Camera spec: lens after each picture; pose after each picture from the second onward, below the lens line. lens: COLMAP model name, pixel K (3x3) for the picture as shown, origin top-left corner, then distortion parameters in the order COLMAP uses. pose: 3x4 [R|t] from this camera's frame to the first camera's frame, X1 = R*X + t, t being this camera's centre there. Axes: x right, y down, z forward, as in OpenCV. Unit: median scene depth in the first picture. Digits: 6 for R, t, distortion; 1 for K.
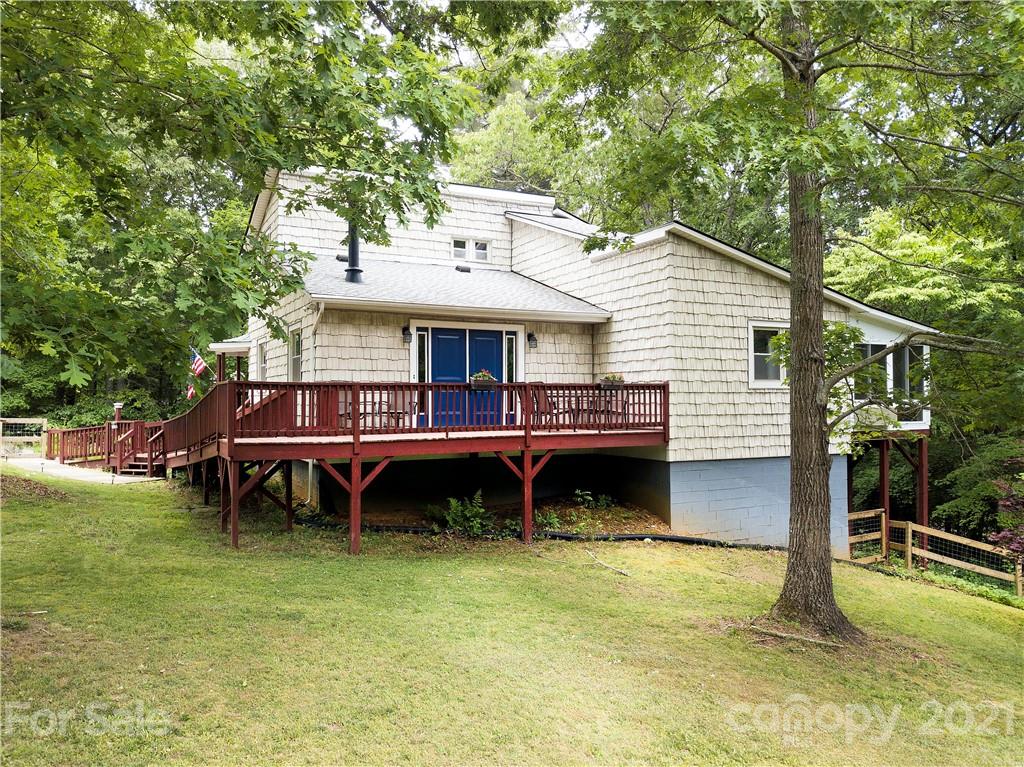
lens RADIAL K [[786.2, 0, 512.0], [0, 786.2, 383.5], [0, 0, 1]] dist [-0.004269, -0.003148]
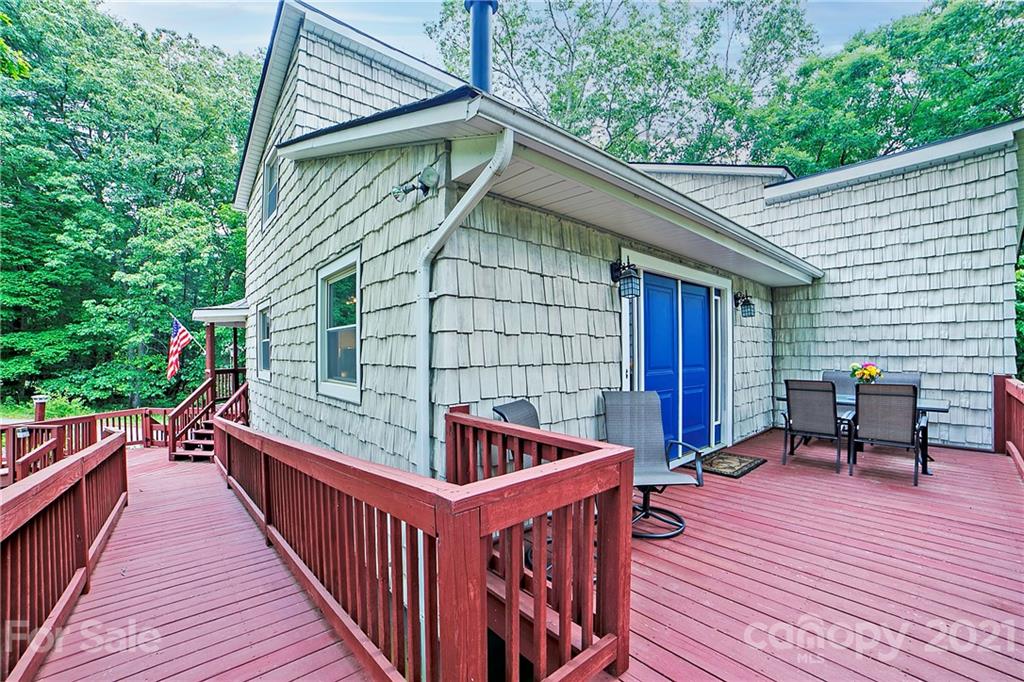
lens RADIAL K [[408.2, 0, 512.0], [0, 408.2, 348.8], [0, 0, 1]] dist [-0.042431, 0.000126]
pose [[0.970791, -0.001481, 0.239920, -0.229475], [-0.000996, 0.999947, 0.010204, -0.023349], [-0.239923, -0.010145, 0.970739, 0.726775]]
